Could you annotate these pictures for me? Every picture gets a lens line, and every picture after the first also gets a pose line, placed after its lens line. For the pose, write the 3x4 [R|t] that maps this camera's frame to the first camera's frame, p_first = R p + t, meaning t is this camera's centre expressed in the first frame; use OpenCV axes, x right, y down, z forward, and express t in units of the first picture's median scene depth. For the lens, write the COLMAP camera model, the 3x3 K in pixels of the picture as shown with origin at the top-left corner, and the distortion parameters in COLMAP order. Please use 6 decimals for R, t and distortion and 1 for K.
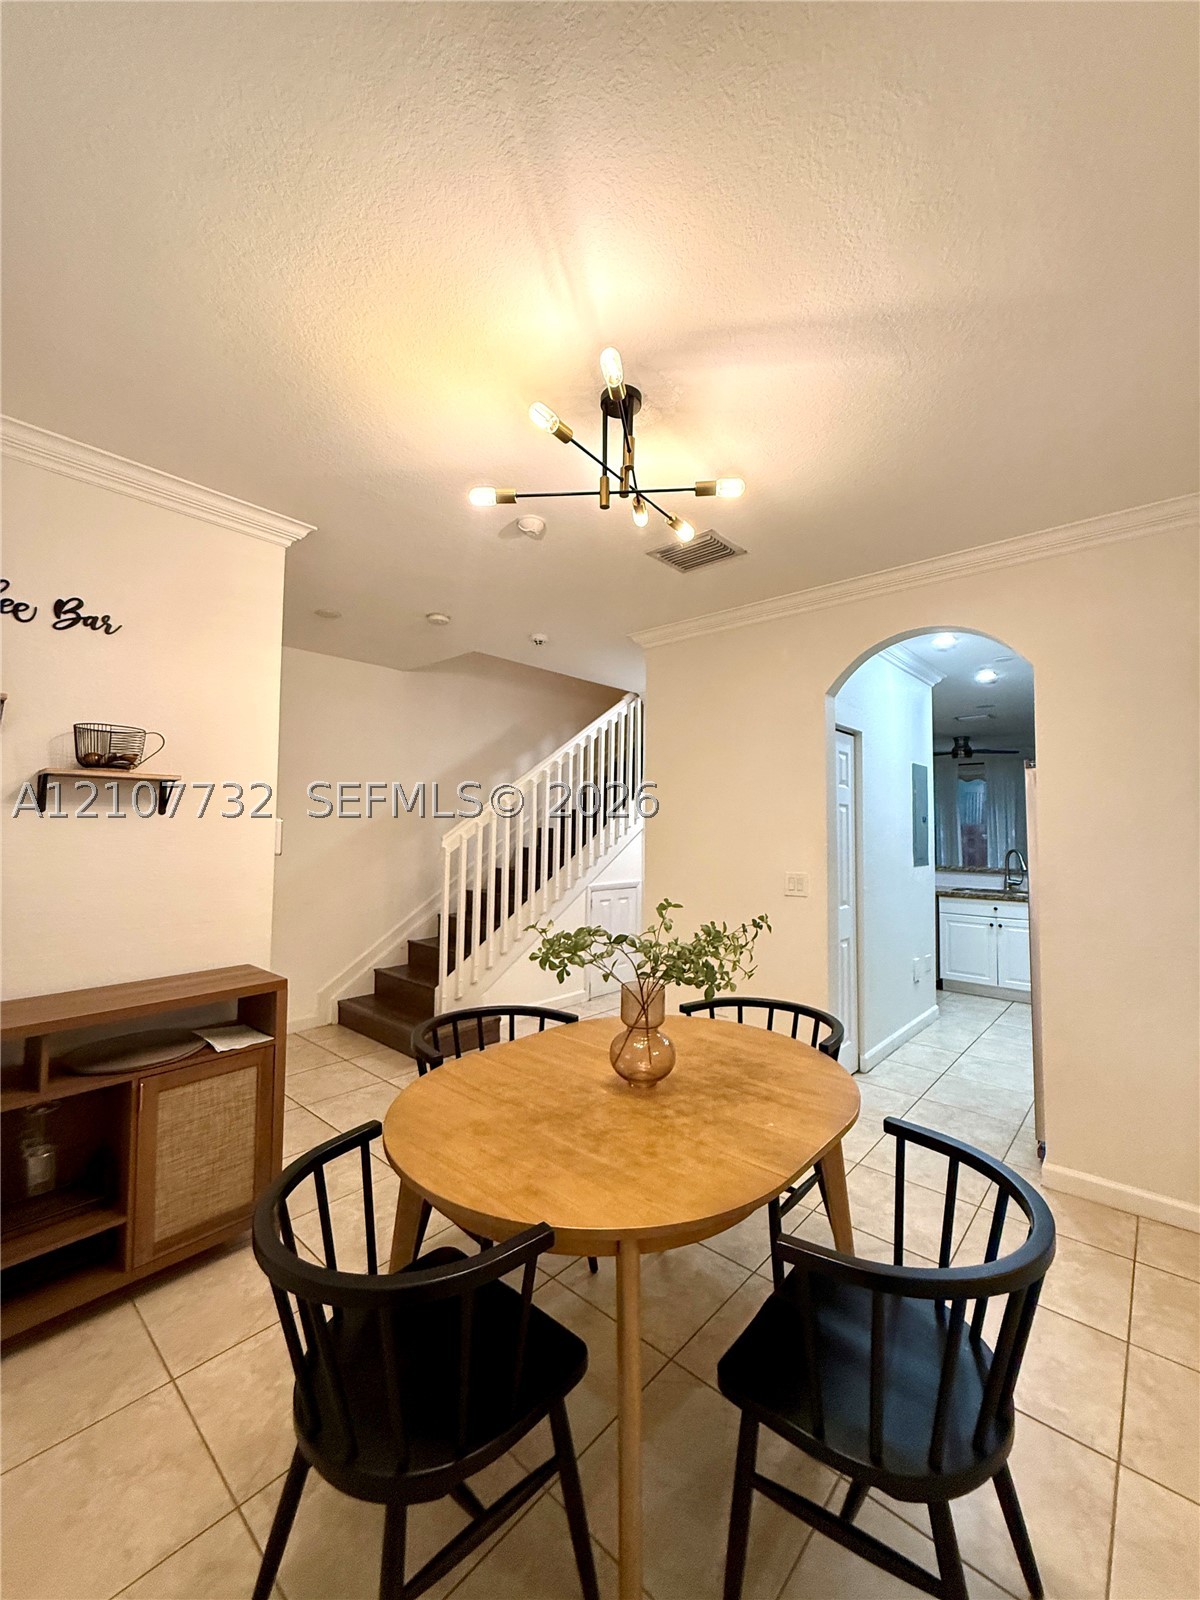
lens RADIAL K [[644.7, 0, 602.6], [0, 644.7, 793.8], [0, 0, 1]] dist [0.003009, 0.000059]
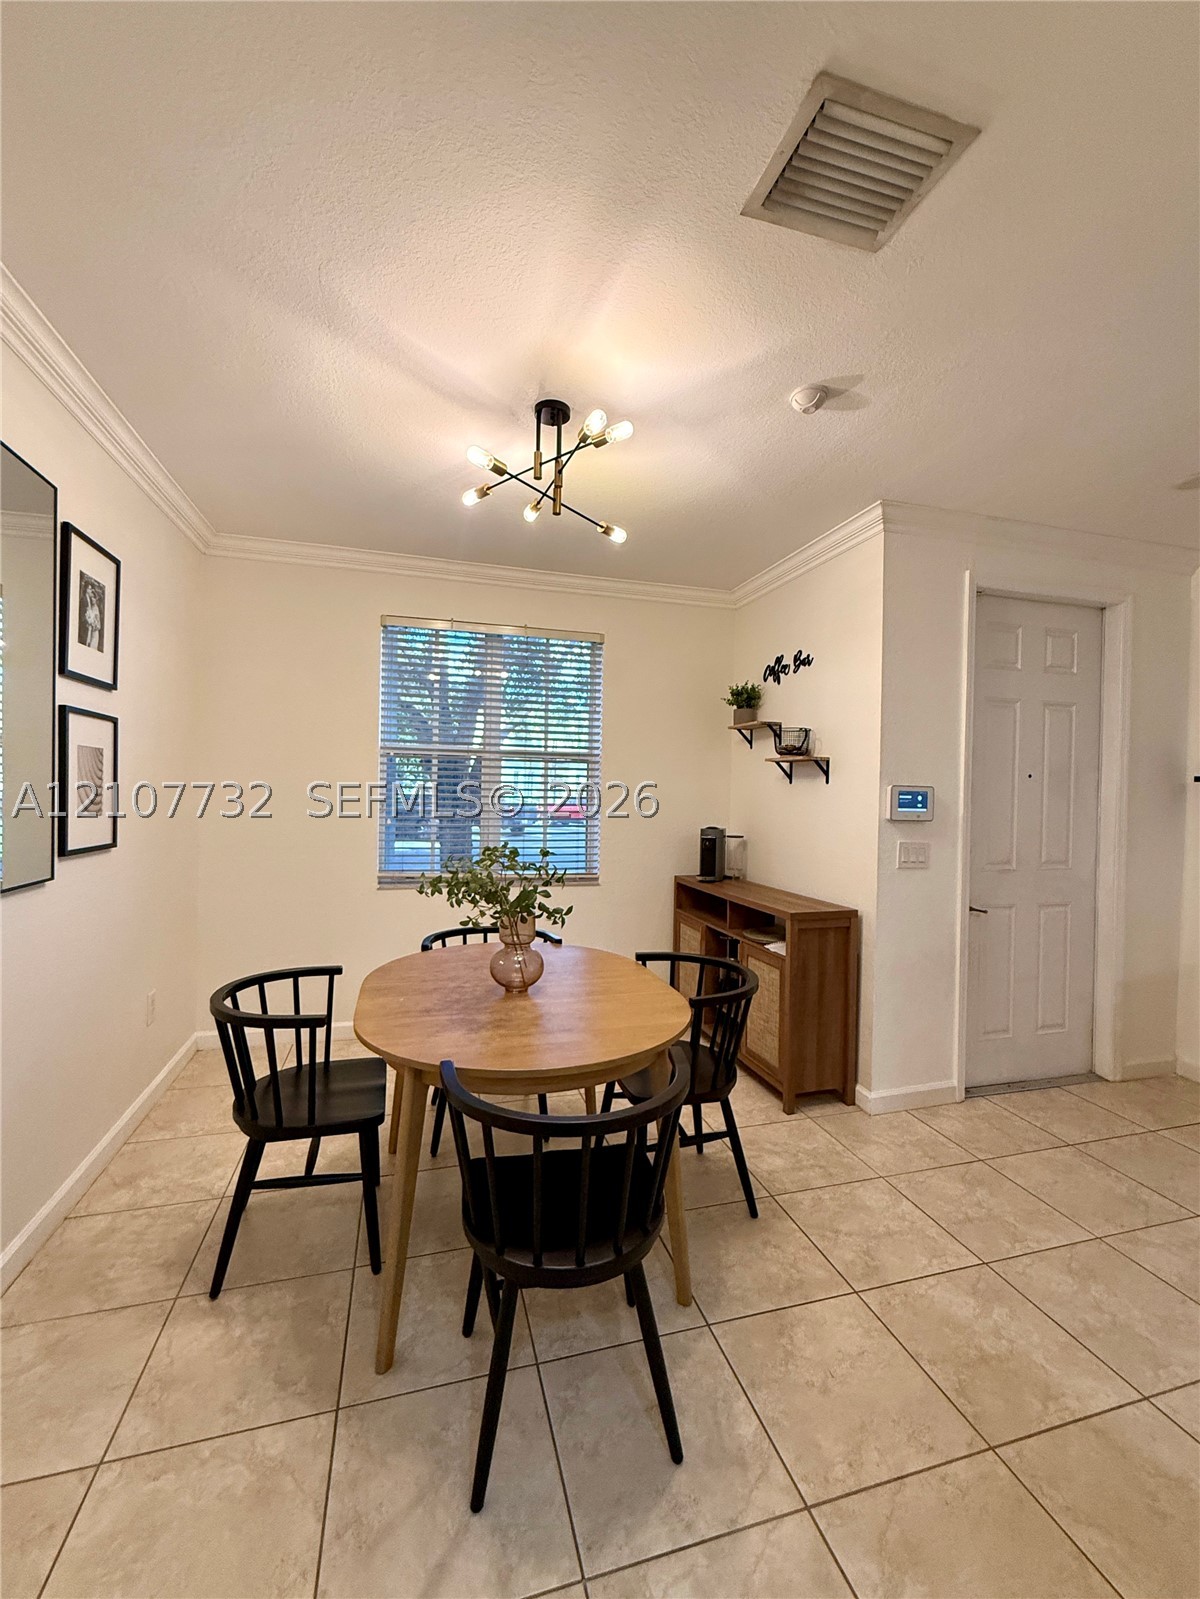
lens RADIAL K [[644.3, 0, 590.1], [0, 644.3, 798.4], [0, 0, 1]] dist [0.003009, 0.000059]
pose [[-0.537961, -0.007158, -0.842939, 1.045377], [0.017375, 0.999657, -0.019577, 0.112519], [0.842791, -0.025178, -0.537652, 1.822167]]
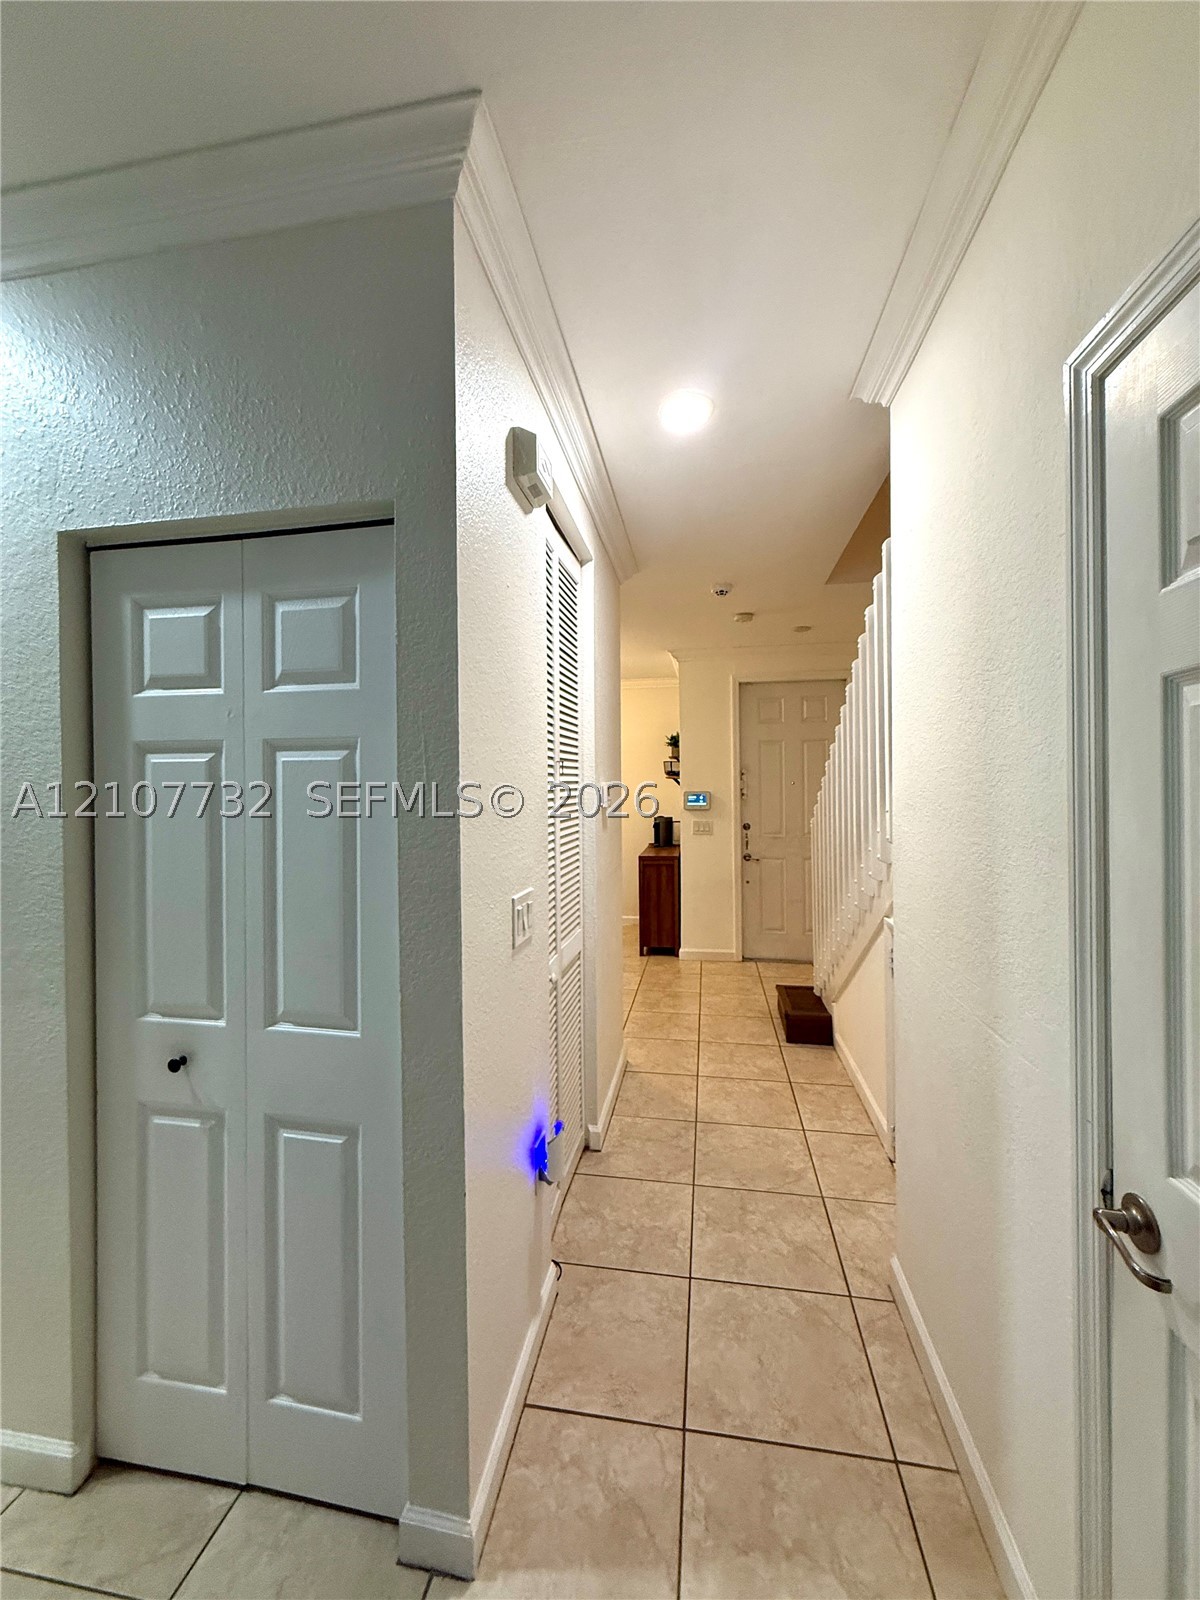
lens RADIAL K [[644.7, 0, 600.1], [0, 644.7, 795.4], [0, 0, 1]] dist [0.003009, 0.000059]
pose [[-0.842896, 0.002065, -0.538072, 1.336981], [0.027633, 0.998839, -0.039454, 0.197181], [0.537366, -0.048125, -0.841975, 4.109255]]
